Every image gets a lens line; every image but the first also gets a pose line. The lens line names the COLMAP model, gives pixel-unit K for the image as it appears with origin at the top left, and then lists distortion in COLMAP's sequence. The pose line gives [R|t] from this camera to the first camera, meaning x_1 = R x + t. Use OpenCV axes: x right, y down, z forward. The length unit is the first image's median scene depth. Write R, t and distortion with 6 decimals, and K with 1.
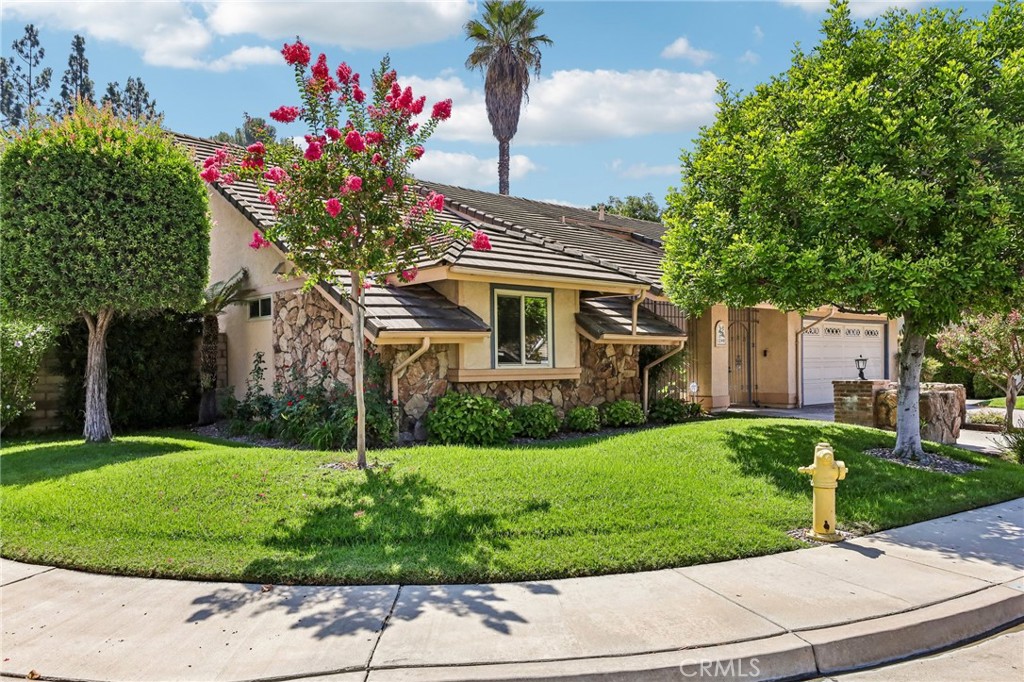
lens RADIAL K [[766.5, 0, 512.0], [0, 766.5, 341.0], [0, 0, 1]] dist [0.025031, 0.001230]
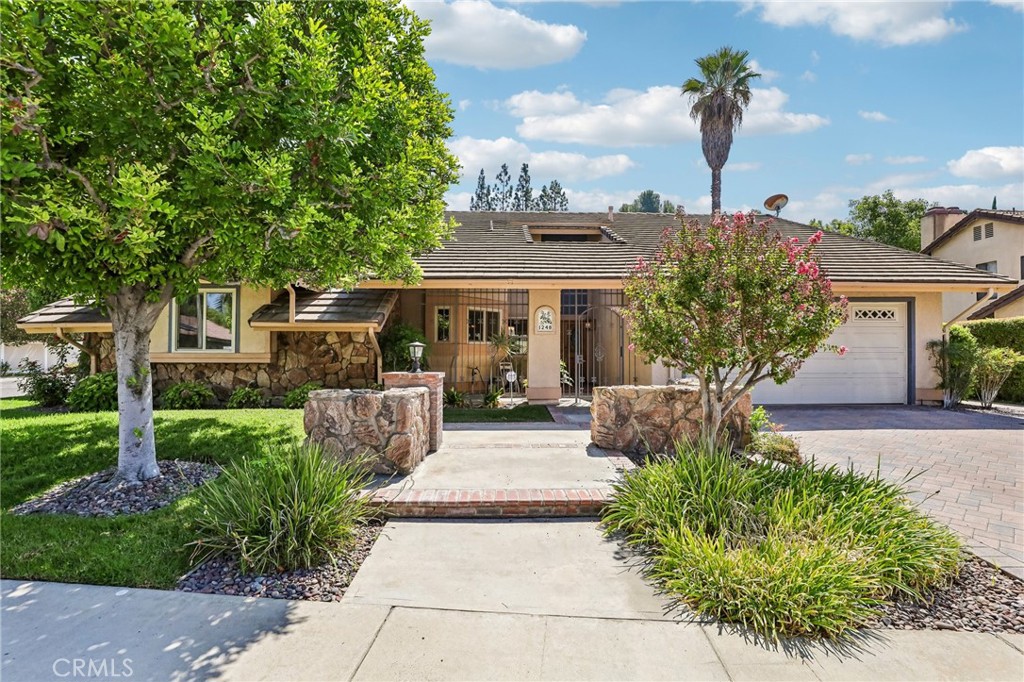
lens RADIAL K [[505.3, 0, 512.0], [0, 505.3, 341.0], [0, 0, 1]] dist [-0.038241, 0.000275]
pose [[0.768970, -0.006721, -0.639250, 0.344086], [0.009700, 0.999952, 0.001155, 0.008222], [0.639212, -0.007089, 0.768998, 0.276003]]
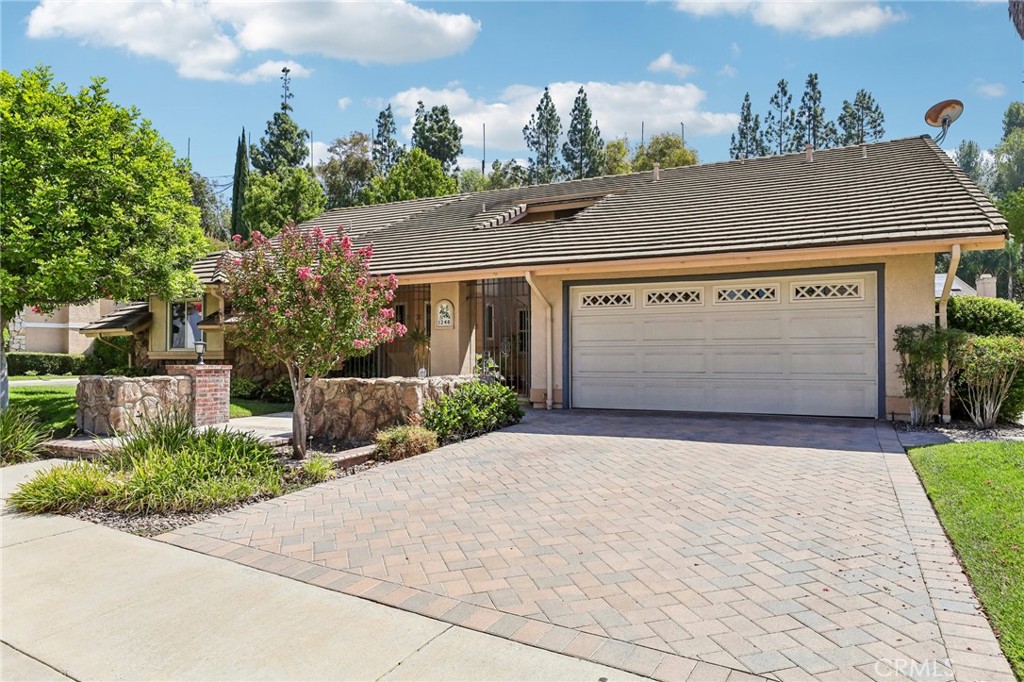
lens RADIAL K [[672.2, 0, 512.0], [0, 672.2, 341.0], [0, 0, 1]] dist [0.001845, 0.001767]
pose [[0.381909, -0.010215, -0.924143, 0.544870], [0.027337, 0.999626, 0.000247, 0.012557], [0.923795, -0.025357, 0.382046, 0.415128]]
